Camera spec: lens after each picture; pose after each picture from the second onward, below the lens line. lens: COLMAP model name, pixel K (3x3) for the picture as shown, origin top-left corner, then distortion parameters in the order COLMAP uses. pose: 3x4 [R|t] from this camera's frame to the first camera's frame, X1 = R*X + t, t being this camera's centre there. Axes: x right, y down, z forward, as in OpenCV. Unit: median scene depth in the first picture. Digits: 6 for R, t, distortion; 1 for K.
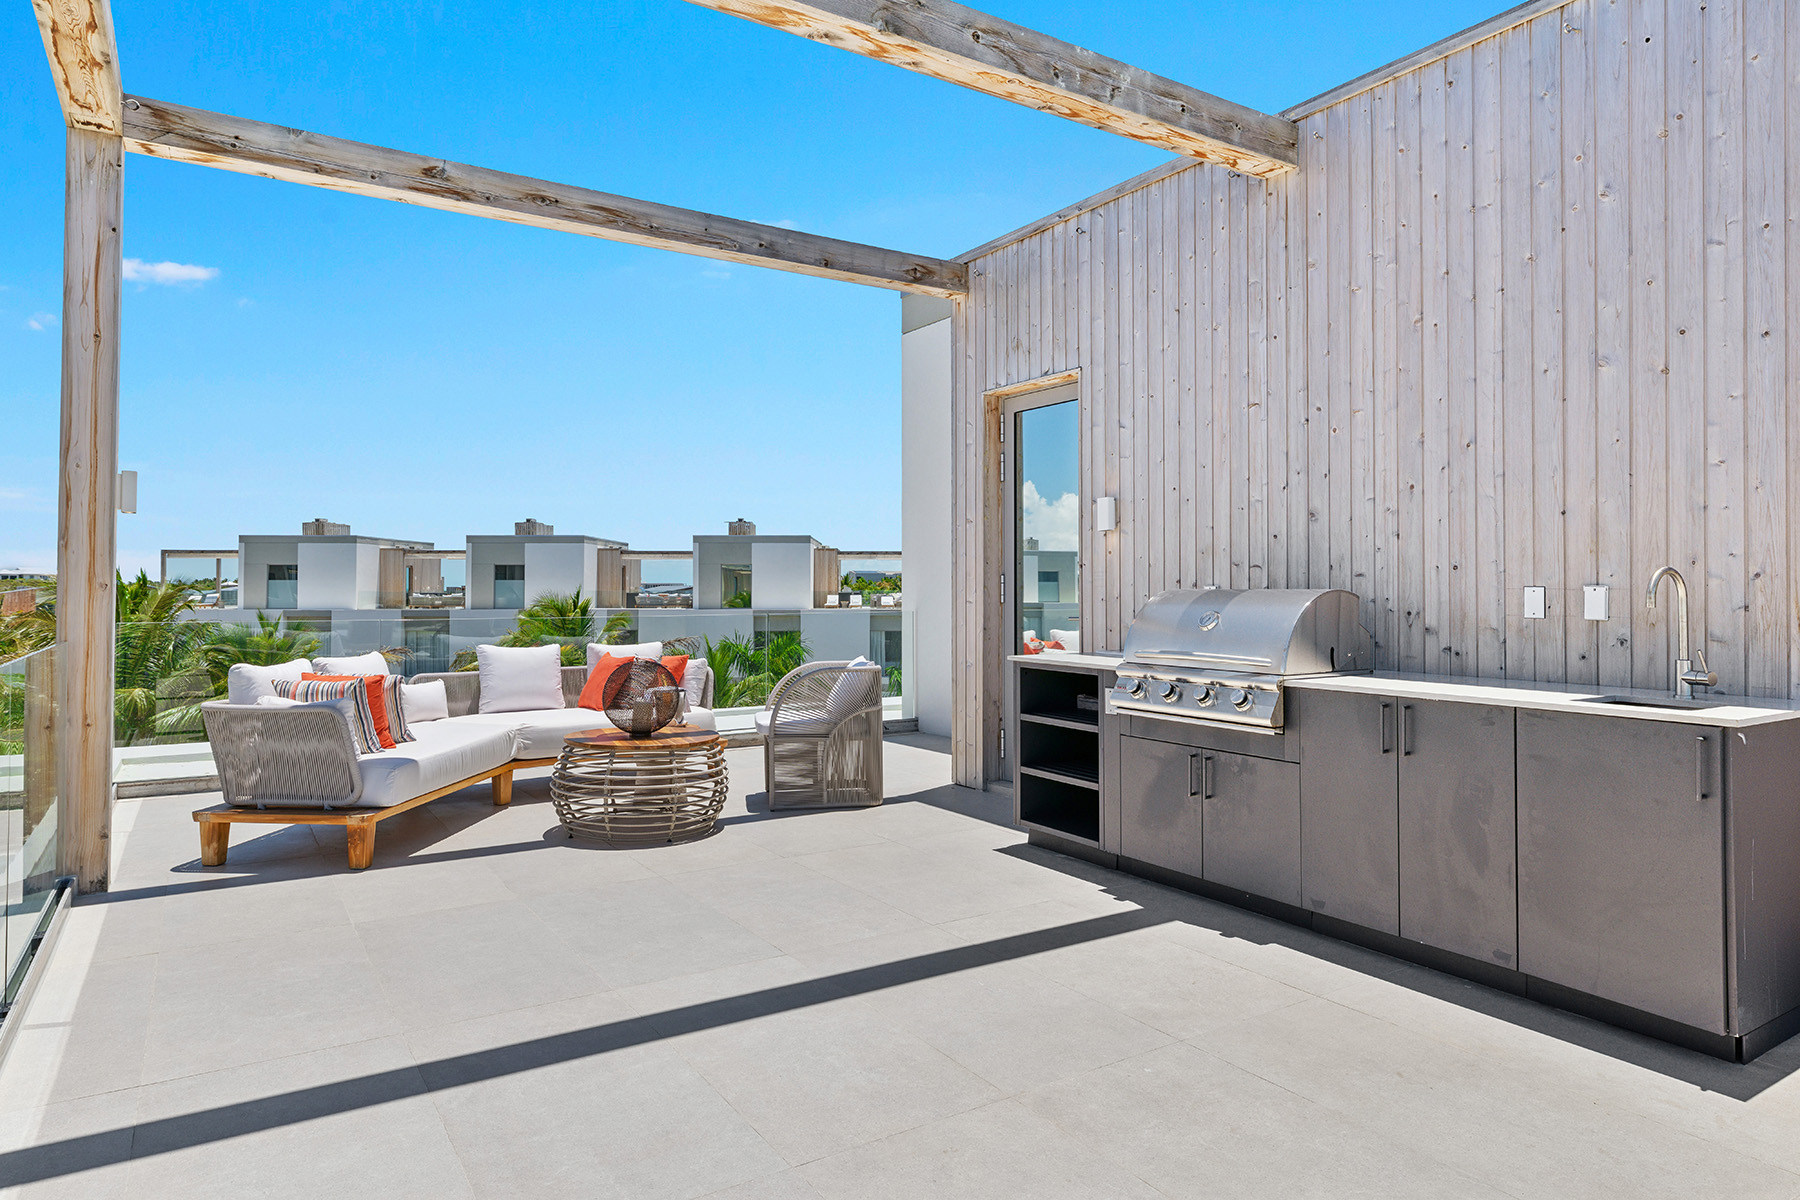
lens RADIAL K [[1080.2, 0, 900.0], [0, 1080.2, 600.0], [0, 0, 1]] dist [0.000806, -0.000948]
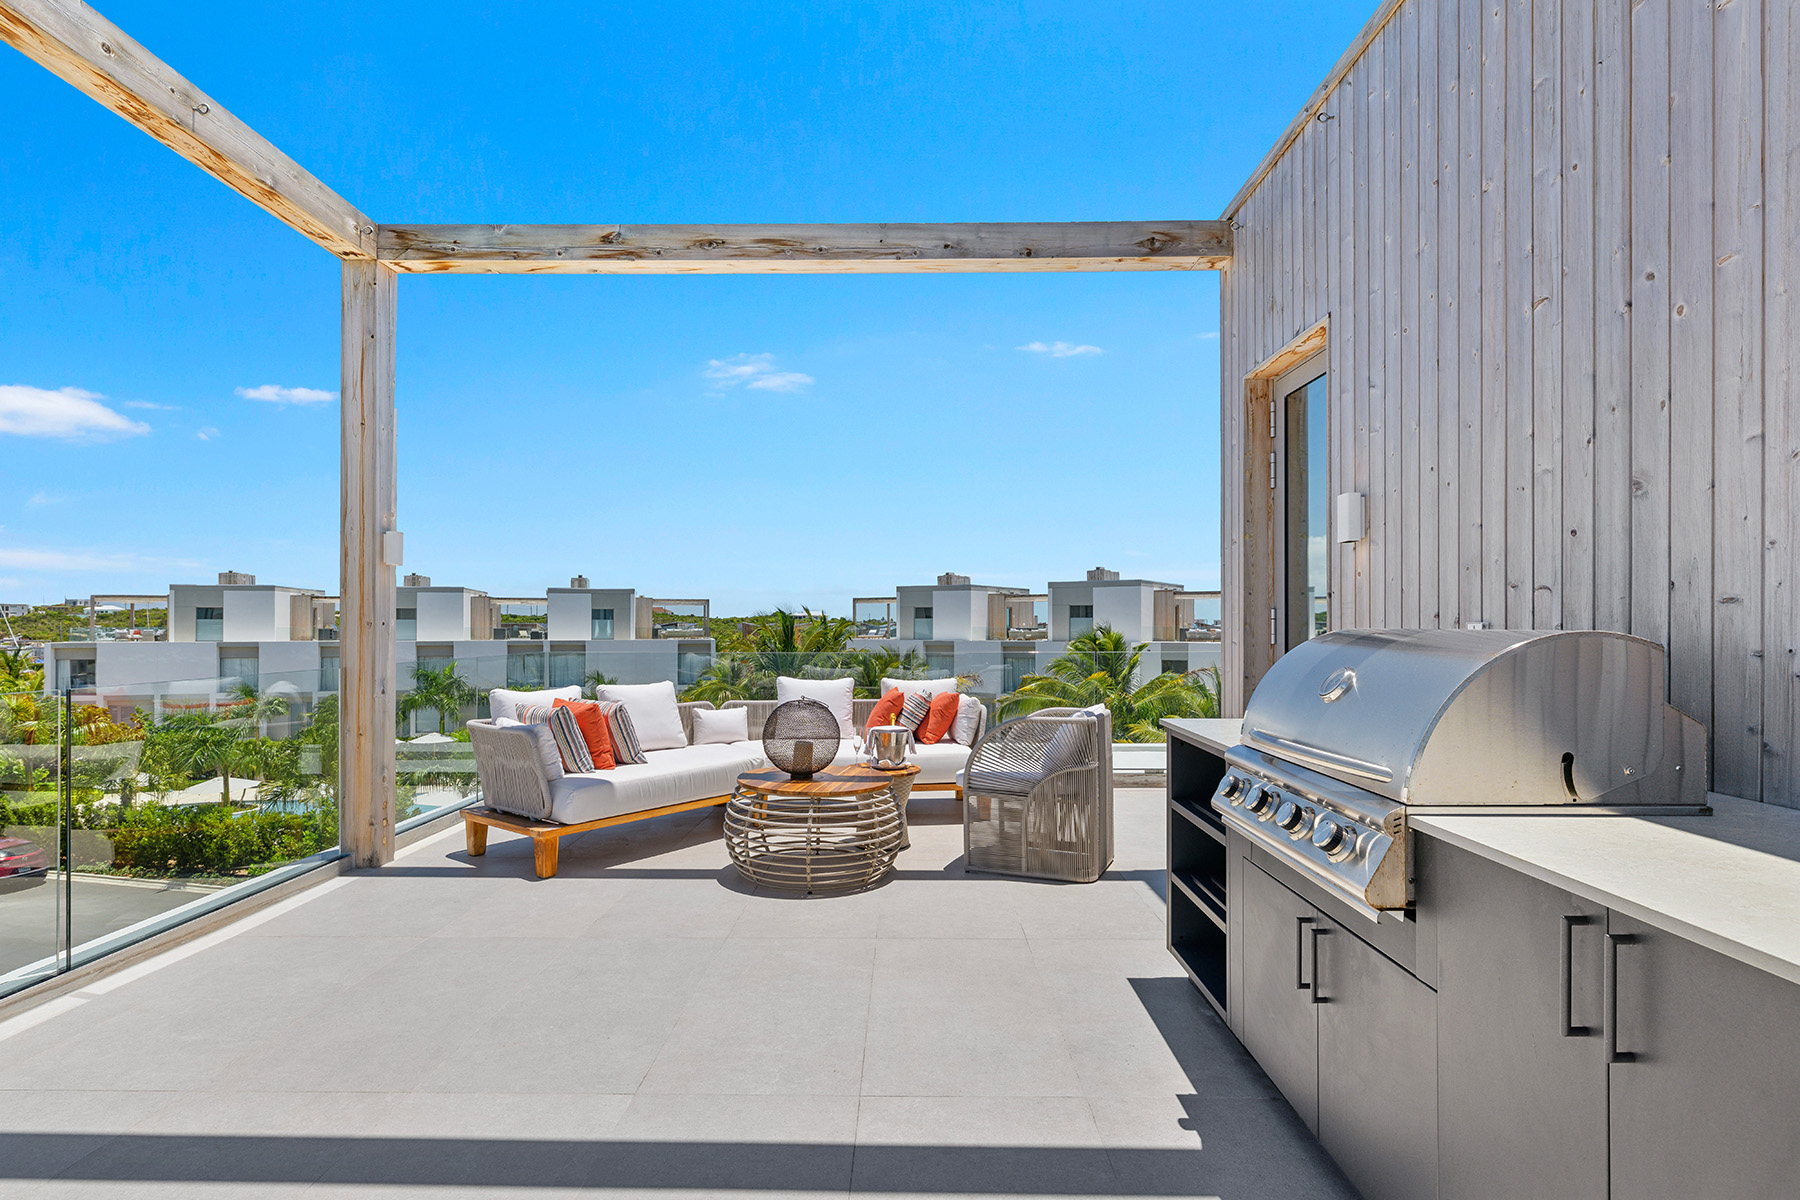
lens RADIAL K [[896.8, 0, 901.6], [0, 896.8, 637.9], [0, 0, 1]] dist [0.000688, 0.000184]
pose [[0.832073, 0.008204, -0.554605, 0.271196], [-0.005915, 0.999965, 0.005918, -0.005172], [0.554634, -0.001644, 0.832093, 0.370409]]
